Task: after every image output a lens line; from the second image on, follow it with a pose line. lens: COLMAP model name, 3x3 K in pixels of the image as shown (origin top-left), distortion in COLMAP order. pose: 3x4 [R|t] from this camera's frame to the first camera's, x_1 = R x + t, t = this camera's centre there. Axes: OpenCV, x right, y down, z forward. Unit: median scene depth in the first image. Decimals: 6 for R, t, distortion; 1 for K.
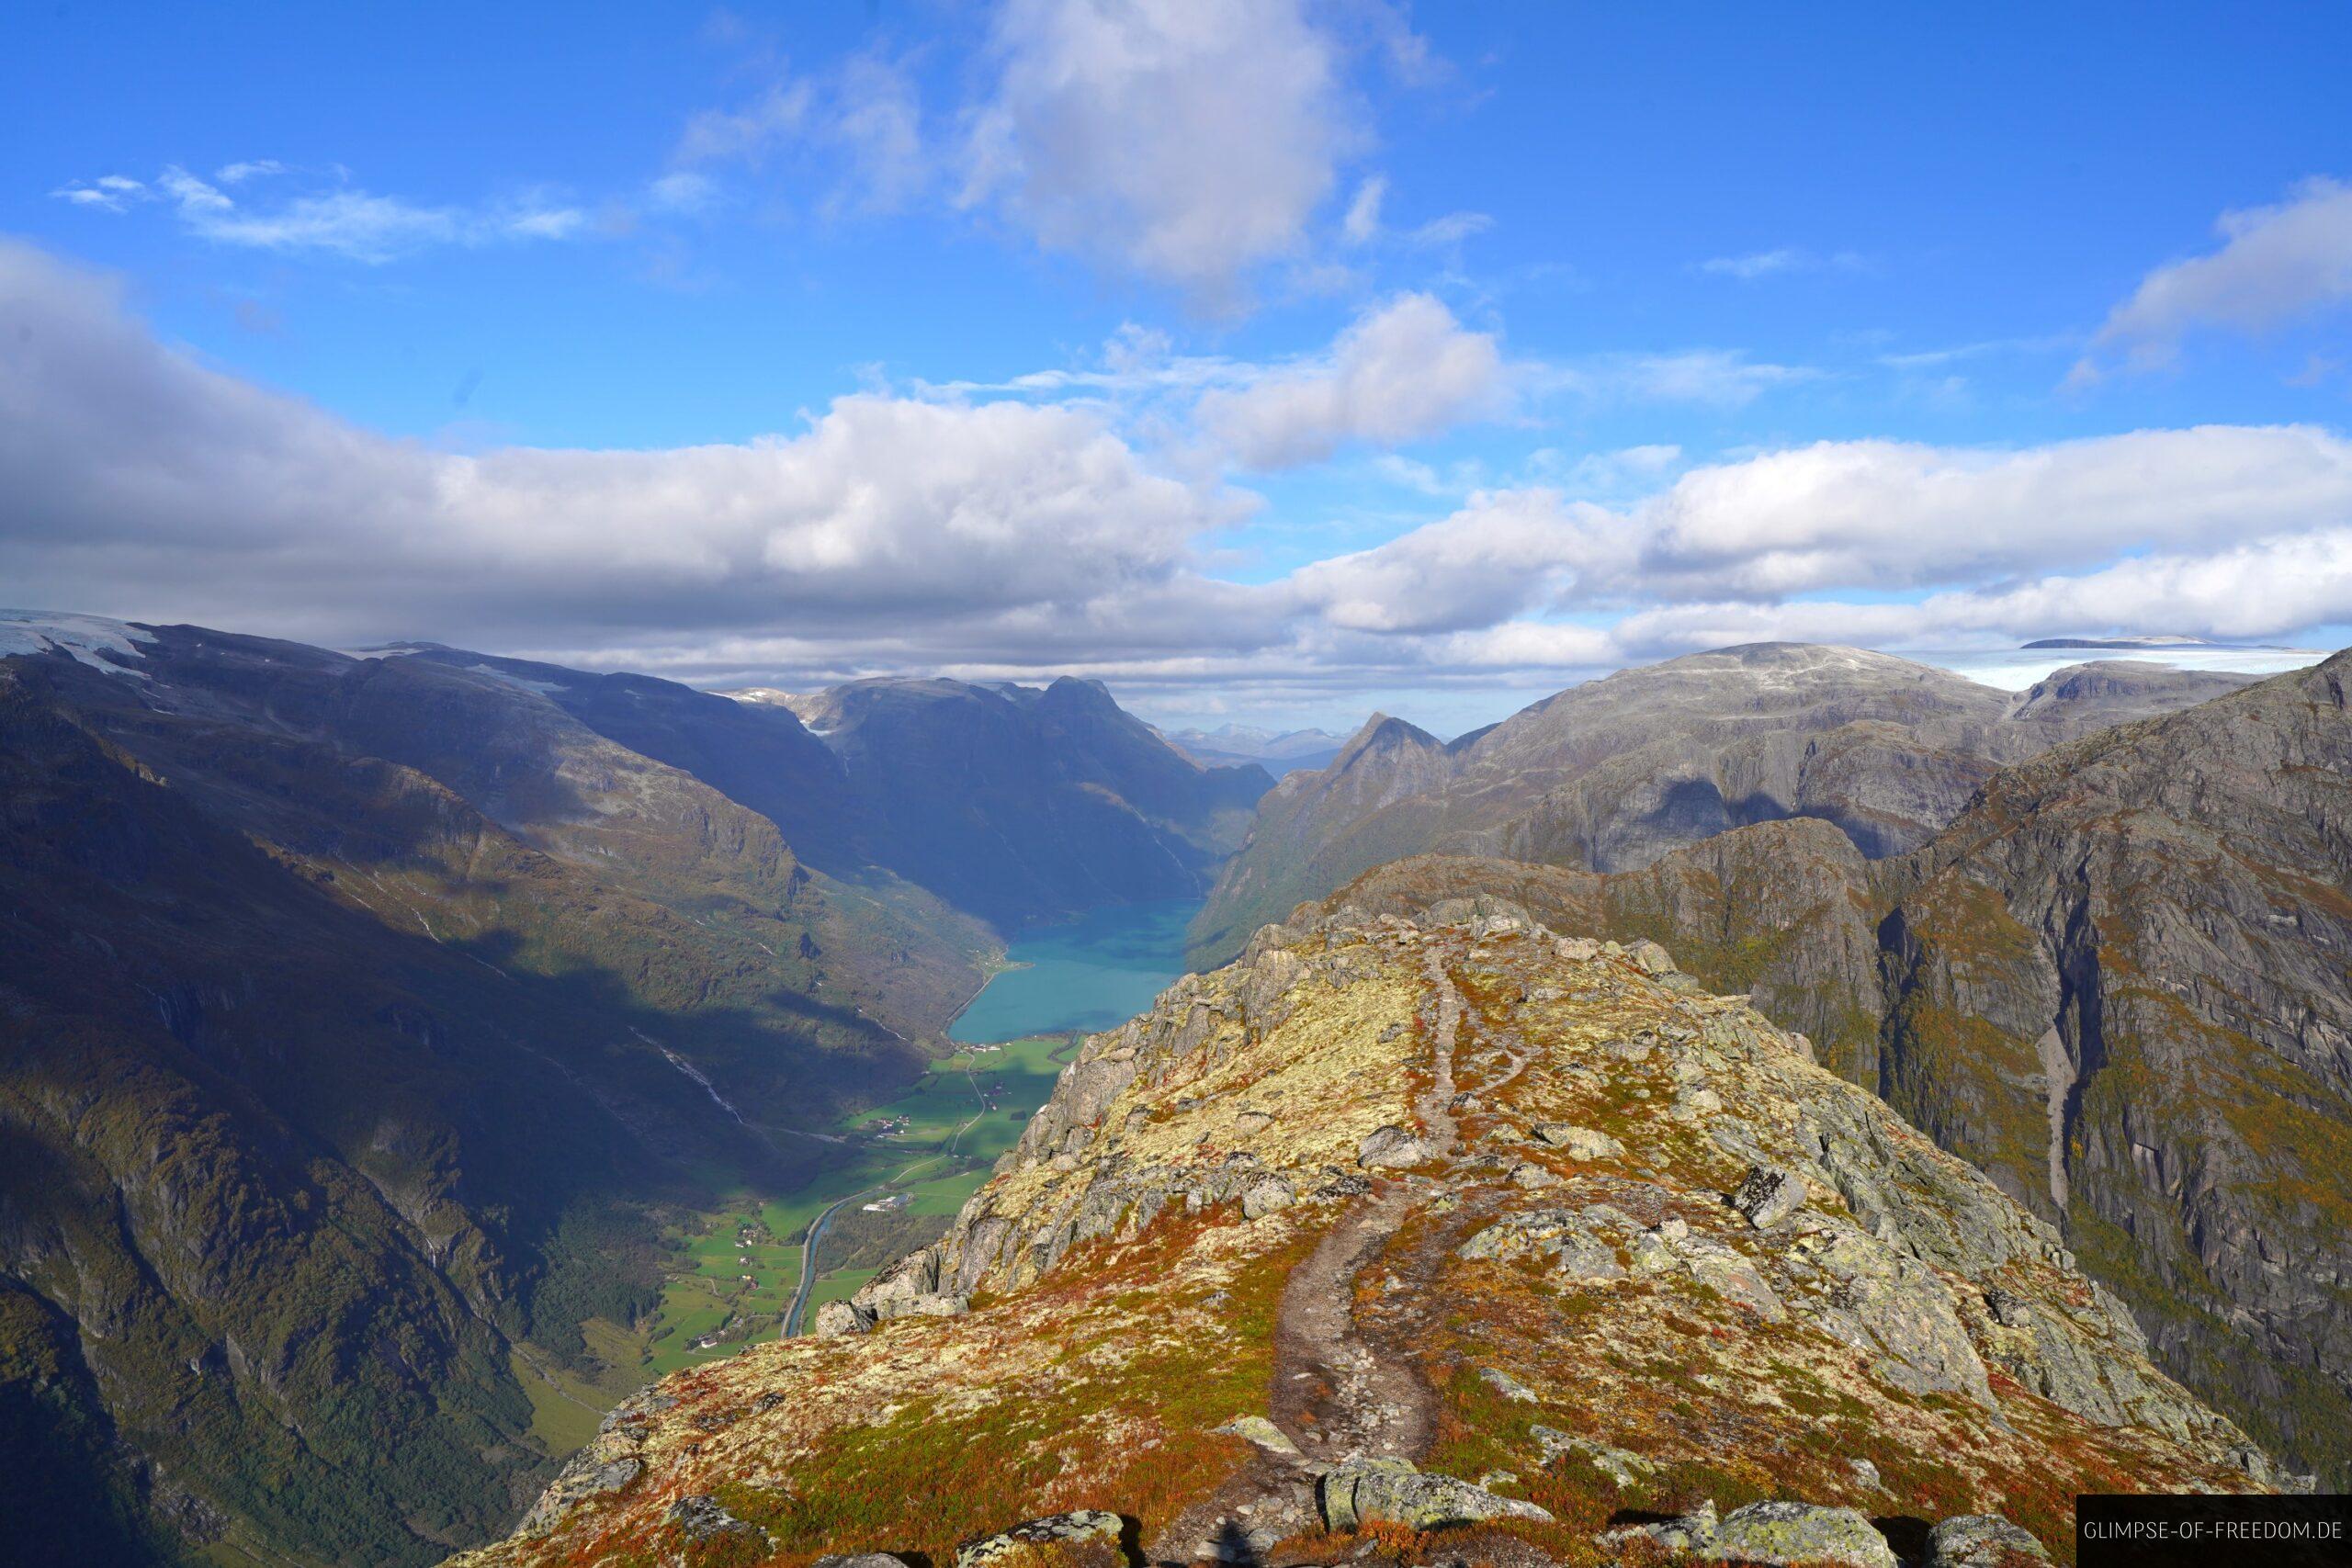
lens RADIAL K [[1605.2, 0, 1171.5], [0, 1605.2, 786.8], [0, 0, 1]] dist [0.002410, -0.004077]
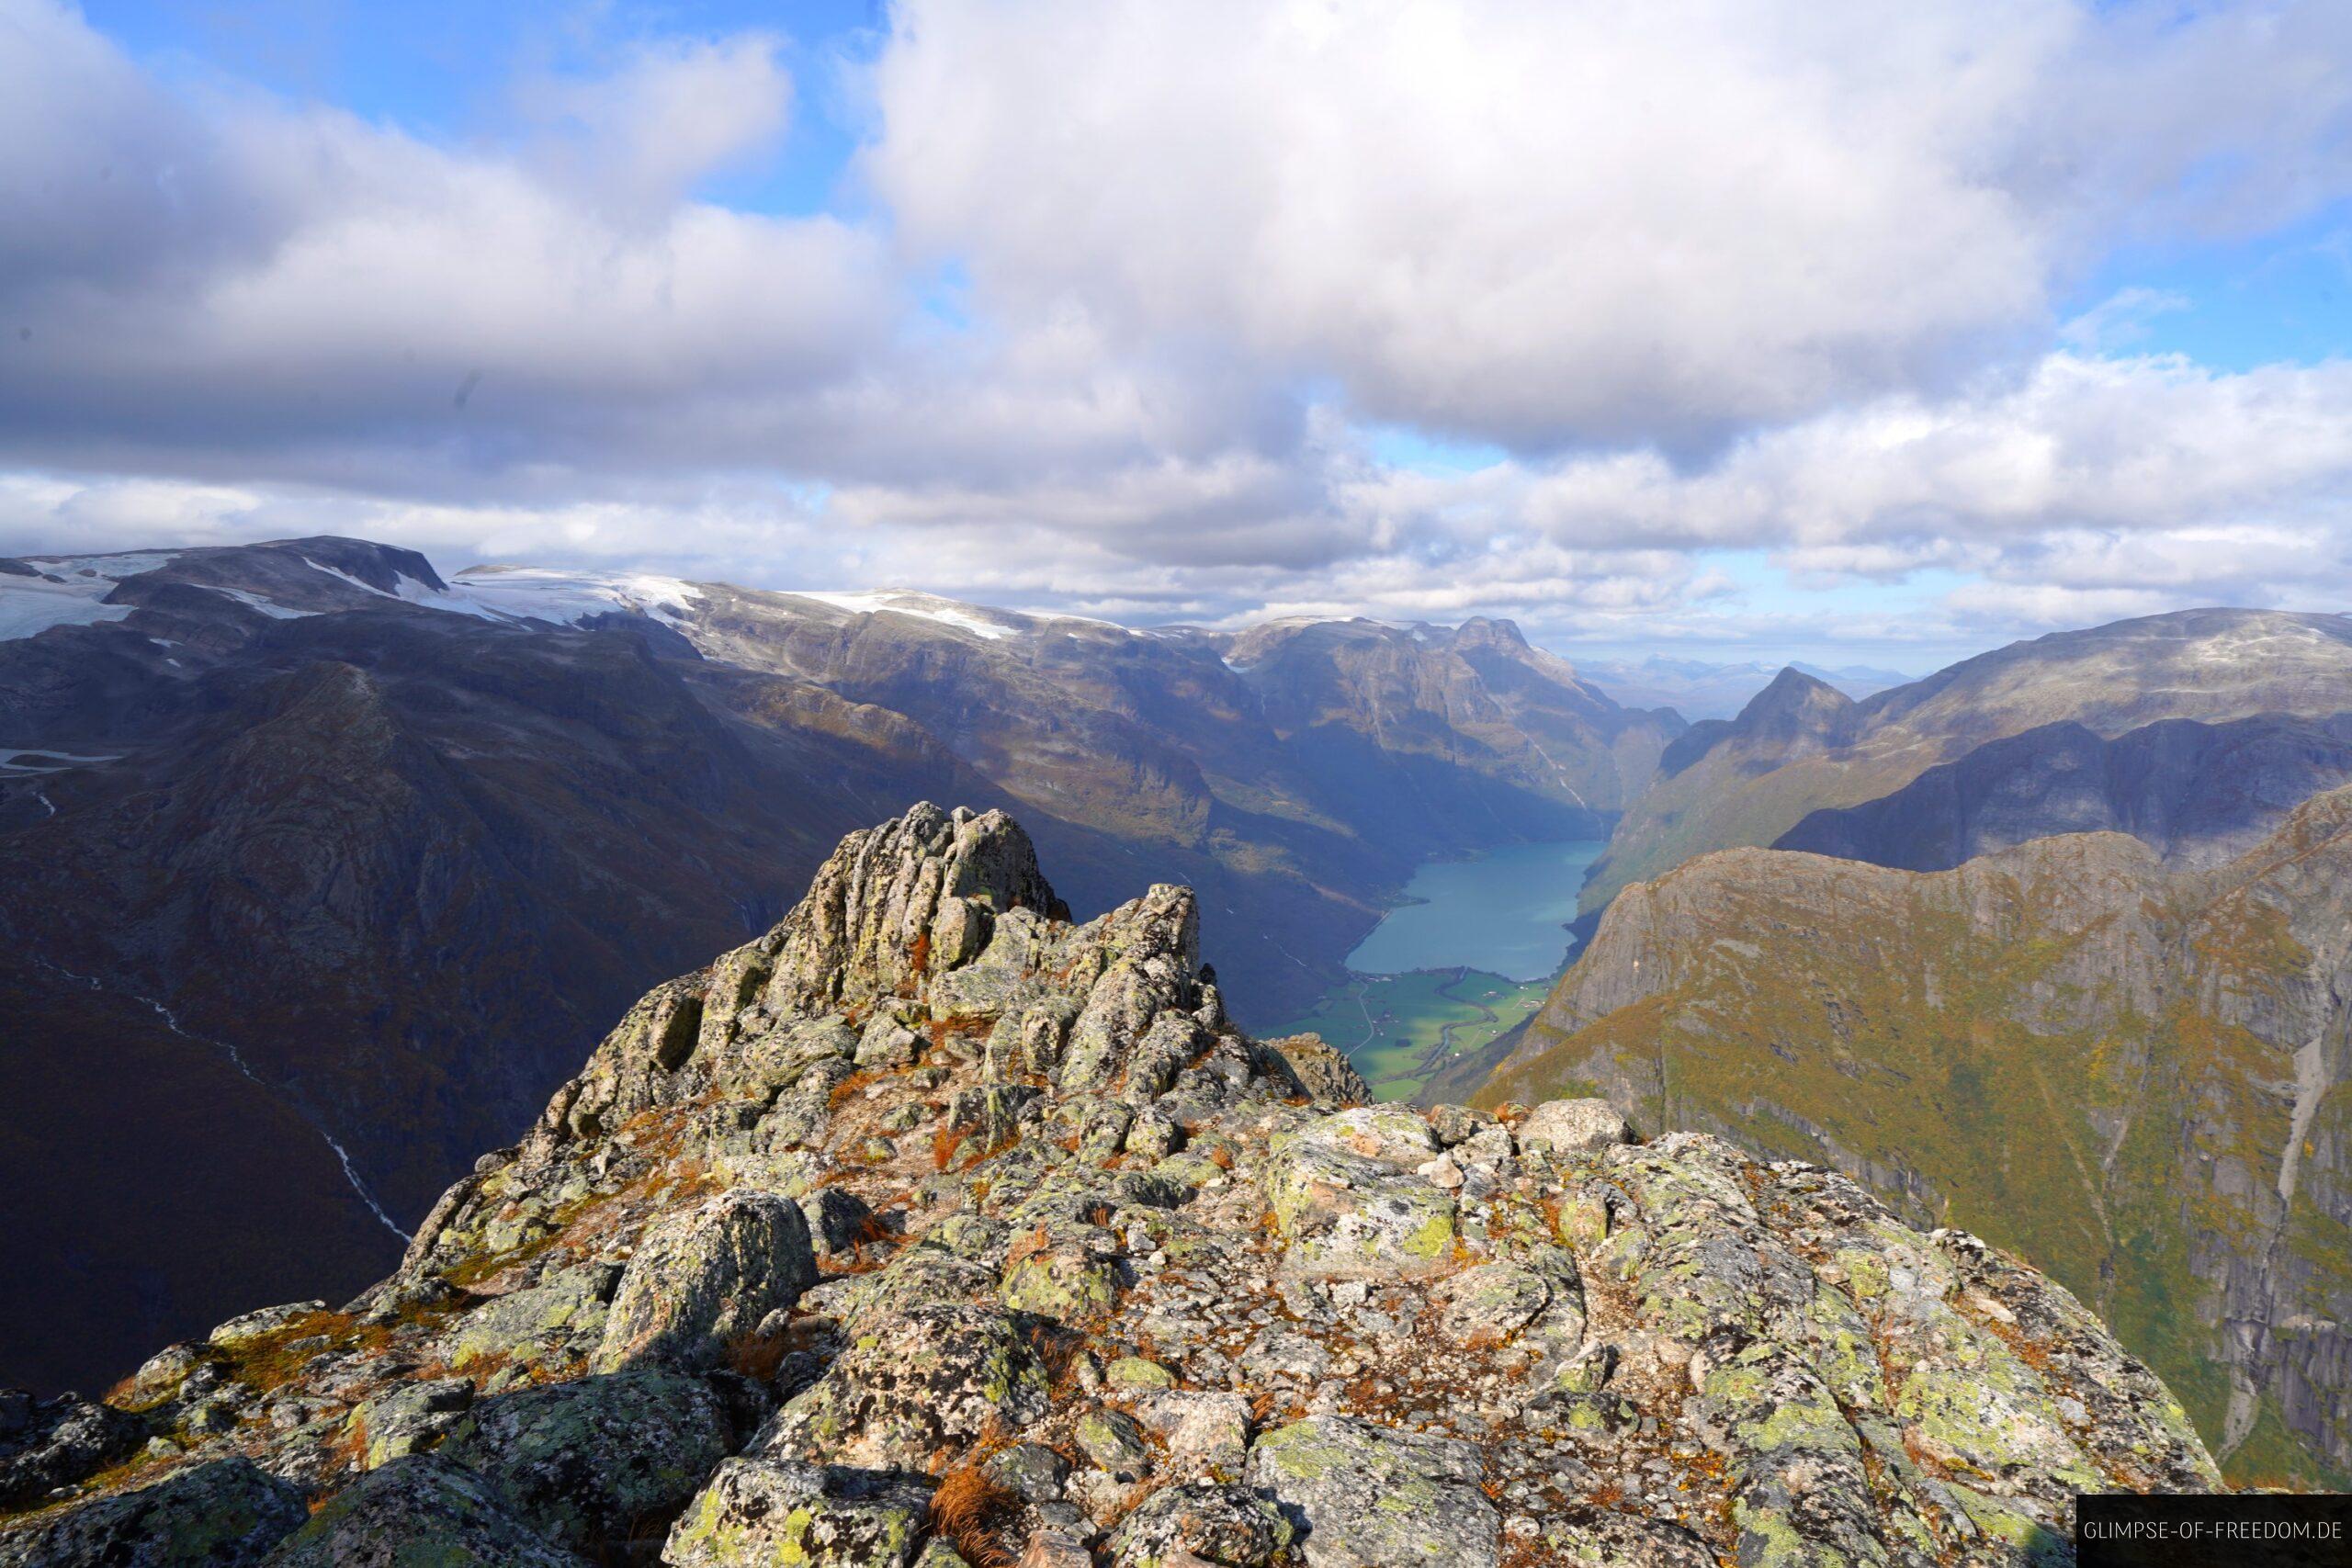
lens RADIAL K [[1605.2, 0, 1168.8], [0, 1605.2, 780.0], [0, 0, 1]] dist [0.002410, -0.004077]
pose [[0.965984, 0.036147, -0.256063, 0.052503], [-0.024799, 0.998568, 0.047410, -0.049609], [0.257410, -0.039448, 0.965497, -0.208780]]
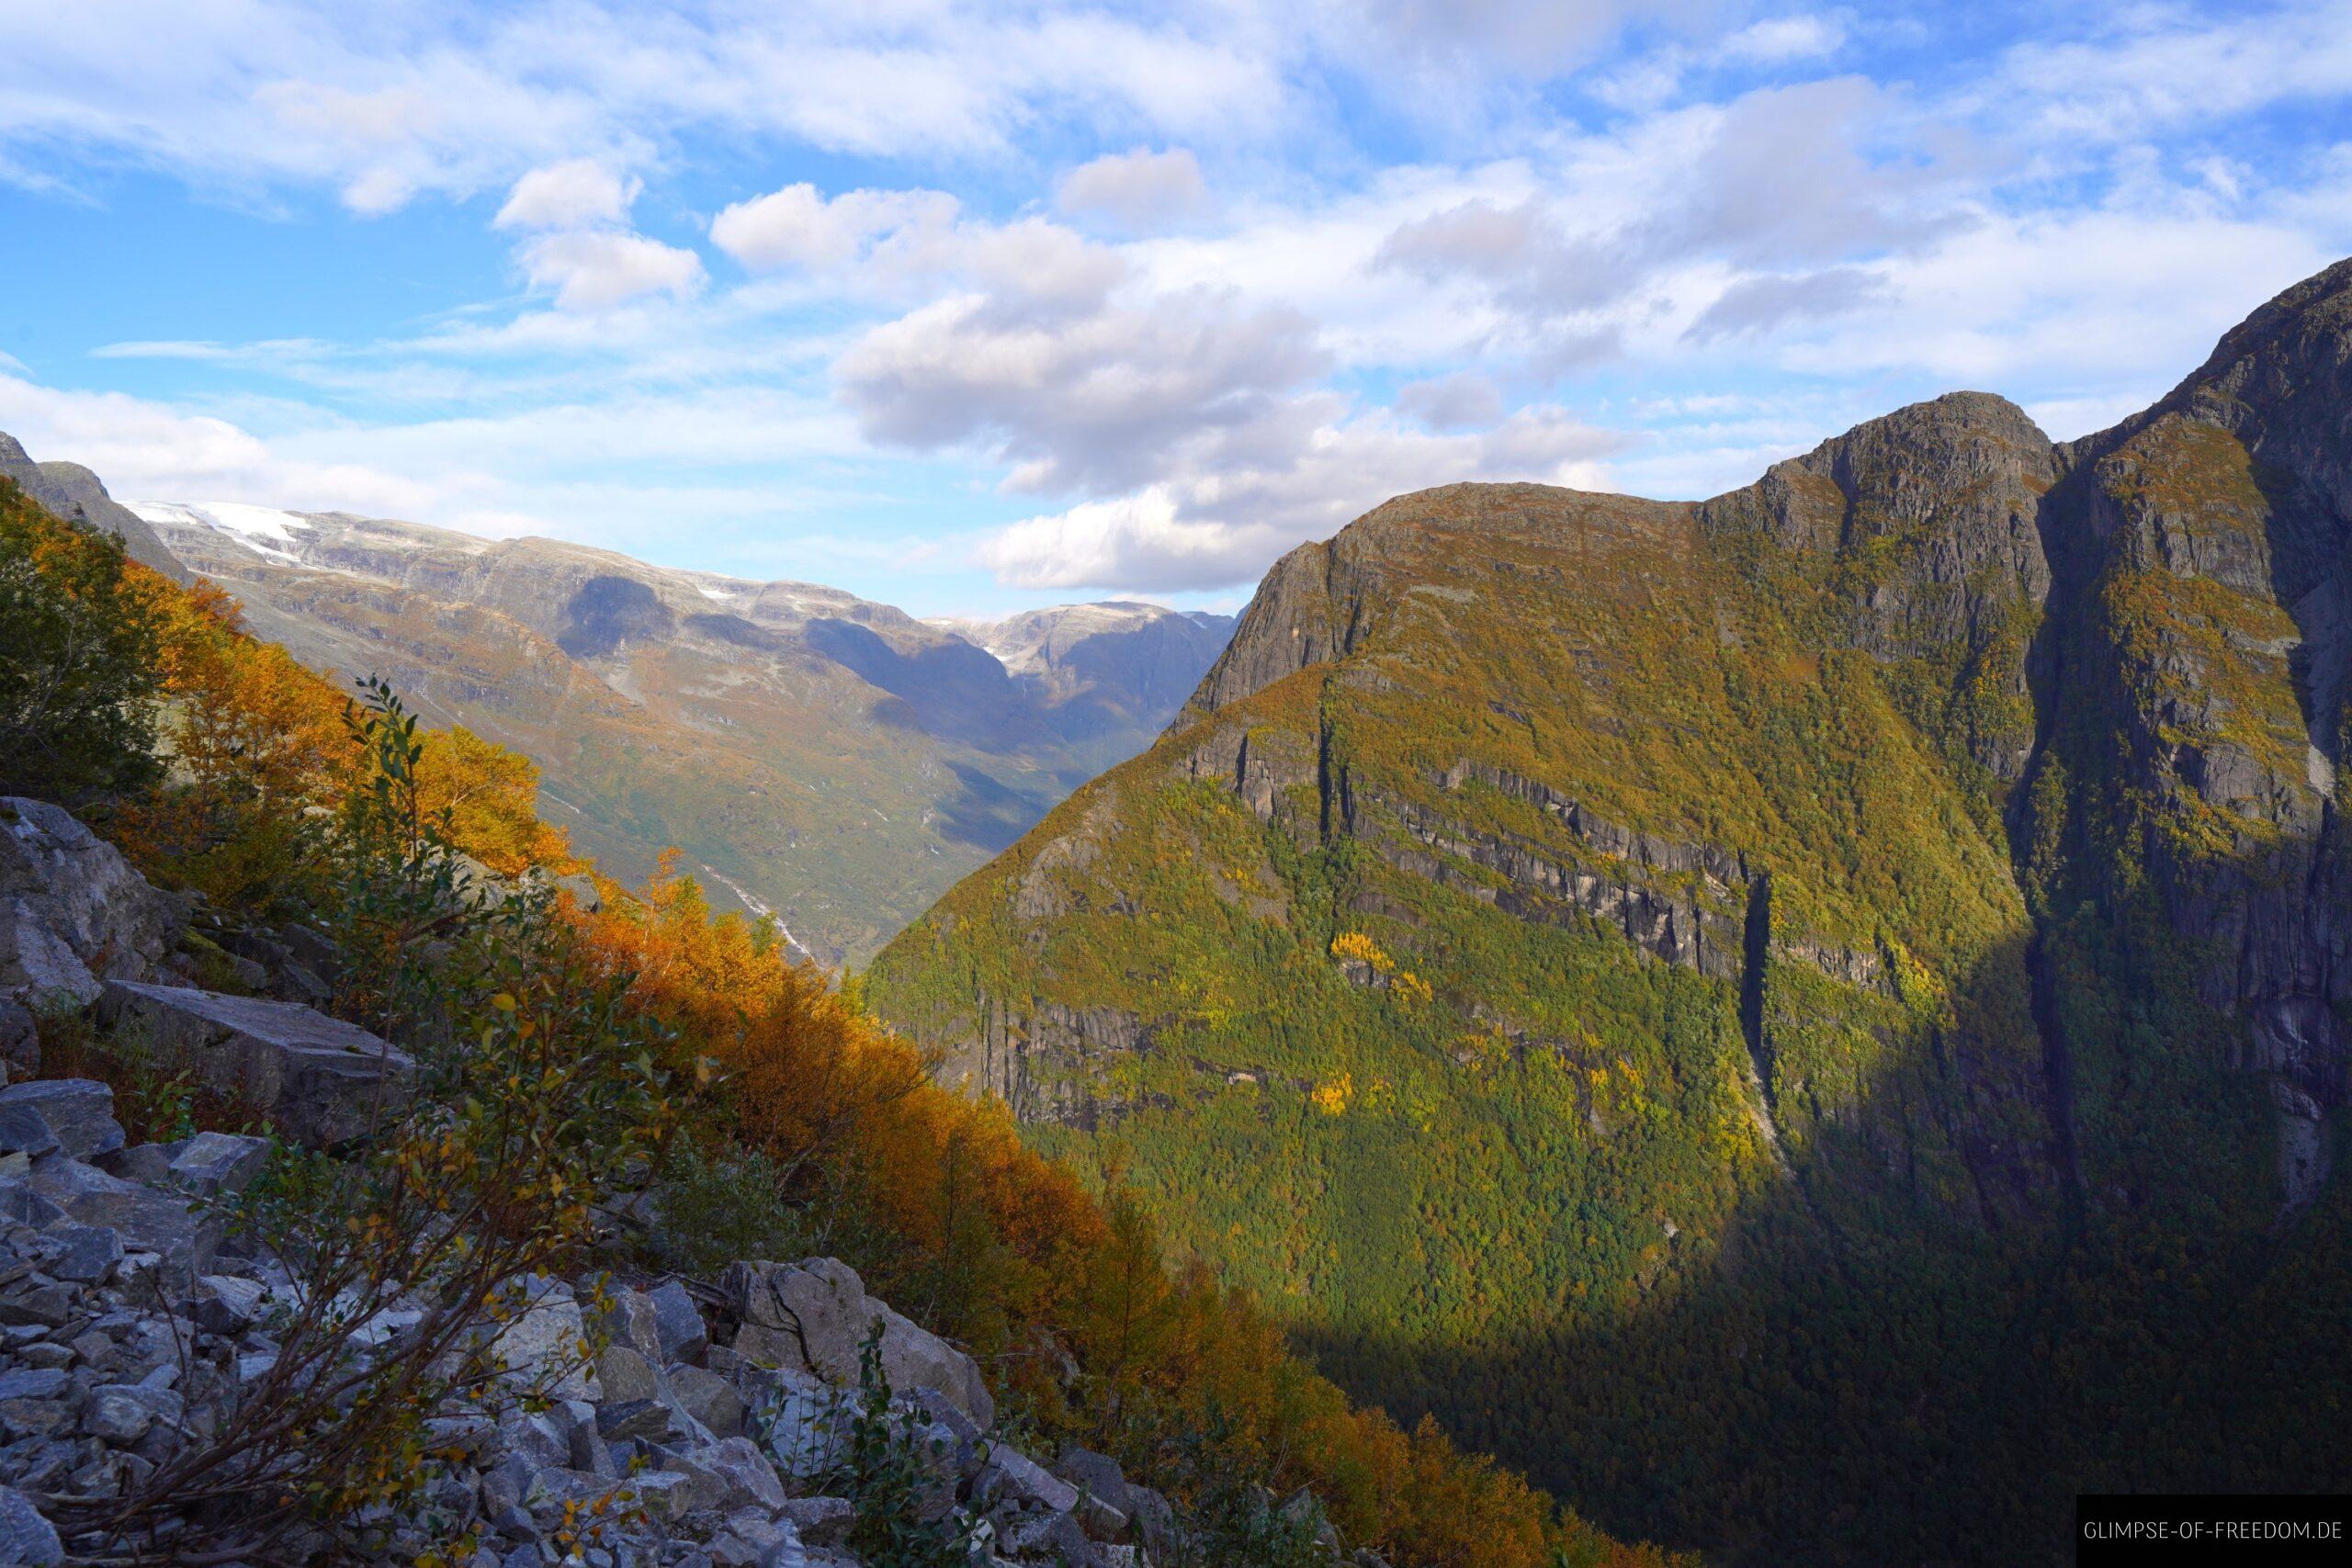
lens RADIAL K [[1605.2, 0, 1169.6], [0, 1605.2, 789.6], [0, 0, 1]] dist [0.002410, -0.004077]
pose [[0.989031, -0.010115, -0.147365, 0.133289], [0.012106, 0.999847, 0.012619, 0.178809], [0.147214, -0.014264, 0.989002, 0.203932]]
